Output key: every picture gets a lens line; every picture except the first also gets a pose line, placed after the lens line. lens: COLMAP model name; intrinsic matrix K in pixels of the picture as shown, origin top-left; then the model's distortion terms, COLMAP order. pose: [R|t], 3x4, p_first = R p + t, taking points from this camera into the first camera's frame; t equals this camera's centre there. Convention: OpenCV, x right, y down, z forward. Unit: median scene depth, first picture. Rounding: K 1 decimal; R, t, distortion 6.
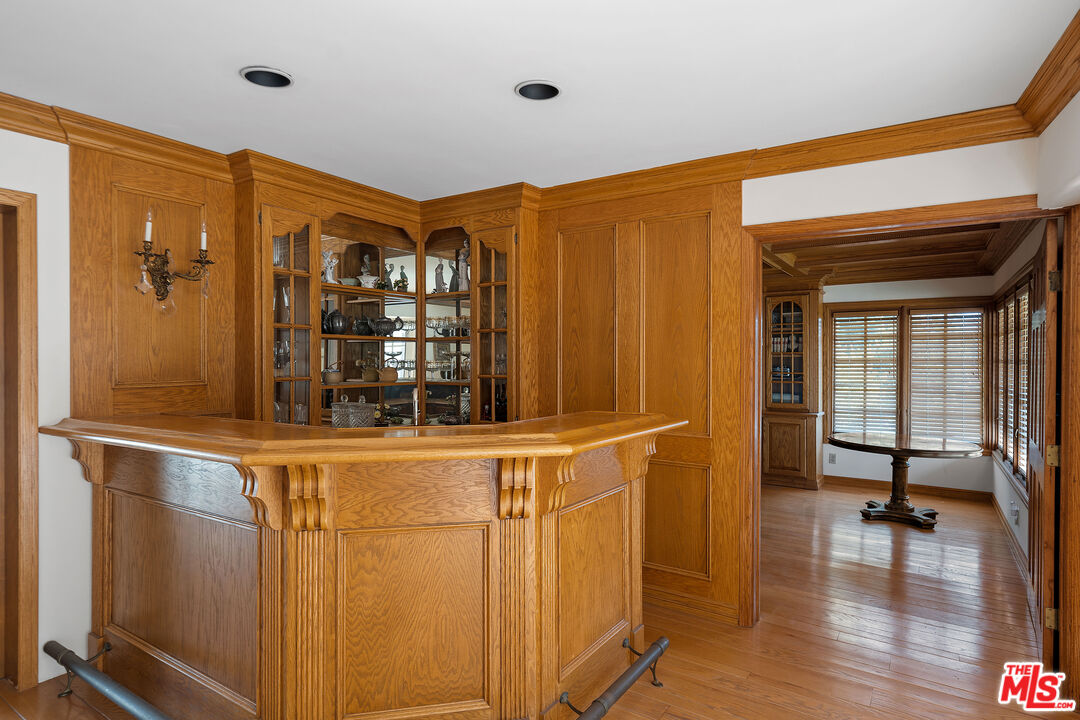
lens RADIAL K [[587.8, 0, 539.8], [0, 587.8, 361.4], [0, 0, 1]] dist [0.008030, 0.001772]
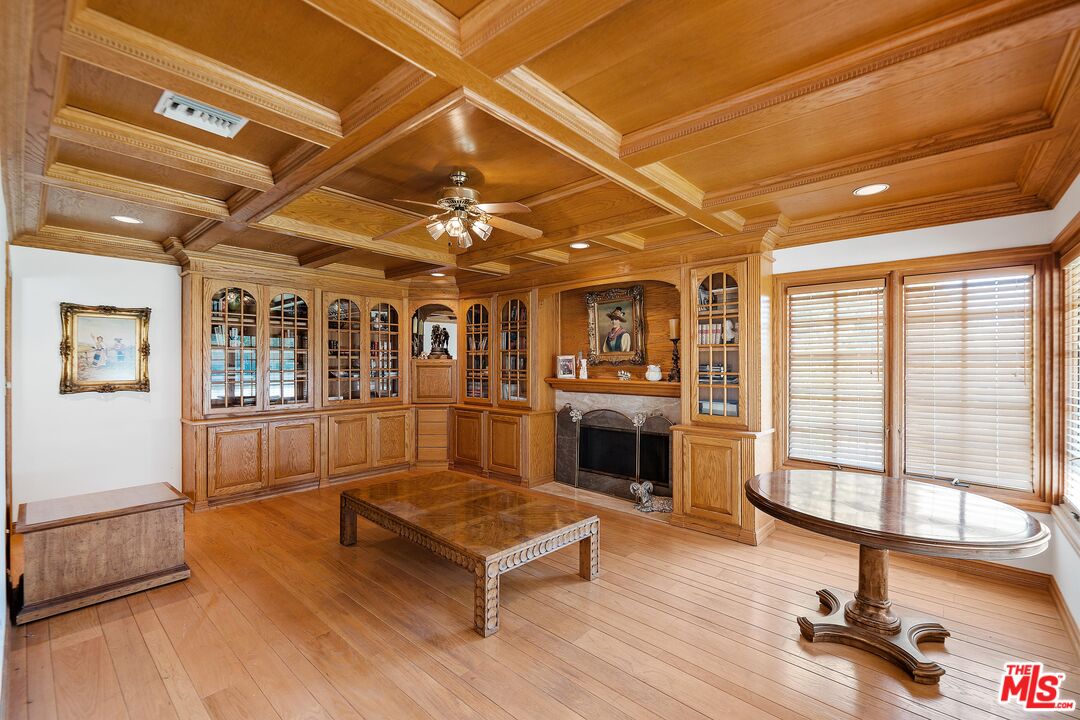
lens RADIAL K [[459.6, 0, 539.7], [0, 459.6, 362.8], [0, 0, 1]] dist [-0.003244, -0.001076]
pose [[0.989480, -0.004228, -0.144605, 0.295040], [0.004493, 0.999989, 0.001507, 0.005081], [0.144597, -0.002141, 0.989488, 0.430341]]
